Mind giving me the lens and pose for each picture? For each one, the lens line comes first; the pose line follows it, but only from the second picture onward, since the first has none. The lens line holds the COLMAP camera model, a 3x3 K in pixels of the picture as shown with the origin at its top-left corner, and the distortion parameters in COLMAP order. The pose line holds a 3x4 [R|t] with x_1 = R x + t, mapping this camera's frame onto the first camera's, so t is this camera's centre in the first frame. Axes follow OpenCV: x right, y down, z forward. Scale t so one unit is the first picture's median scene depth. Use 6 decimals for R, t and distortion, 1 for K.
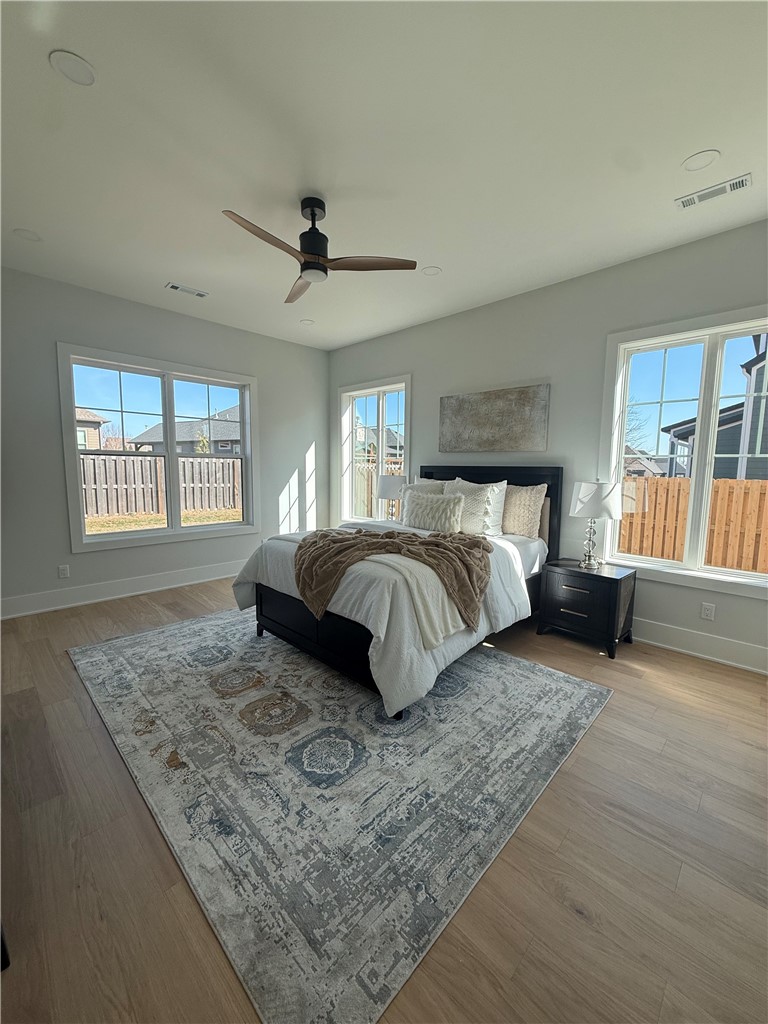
lens RADIAL K [[406.1, 0, 384.5], [0, 406.1, 508.7], [0, 0, 1]] dist [-0.001034, 0.000316]
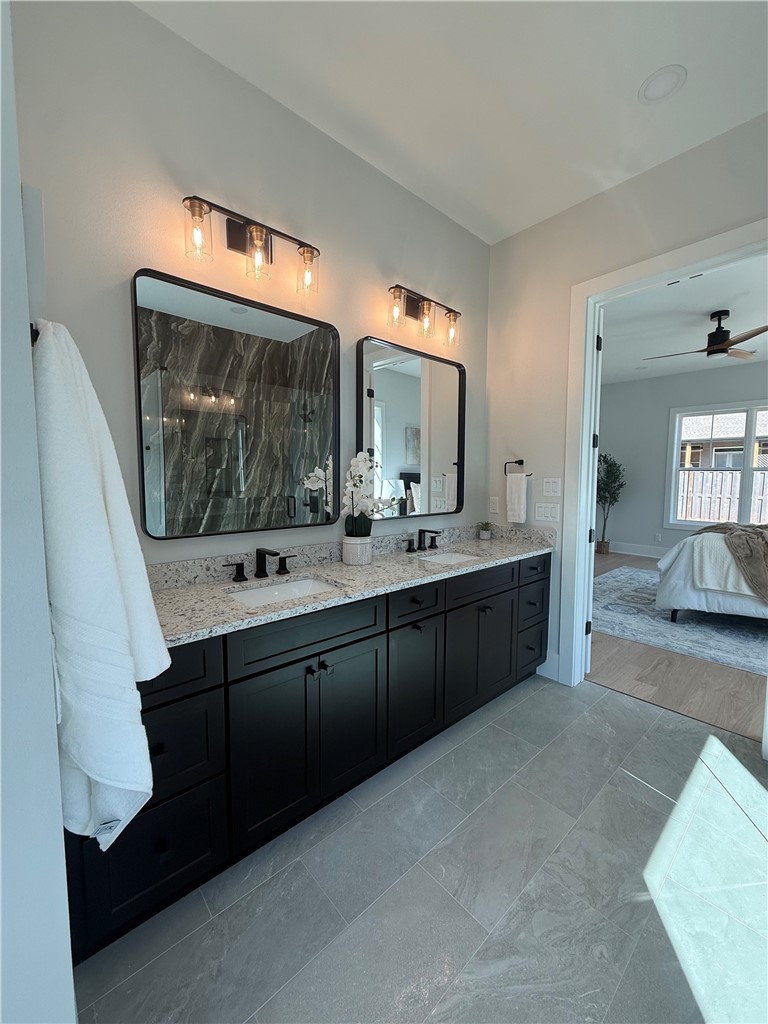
lens RADIAL K [[406.1, 0, 384.5], [0, 406.1, 508.7], [0, 0, 1]] dist [-0.001034, 0.000316]
pose [[-0.066296, 0.066002, -0.995615, 1.857715], [-0.109851, 0.991262, 0.073028, 0.056650], [0.991735, 0.114211, -0.058466, -0.163837]]
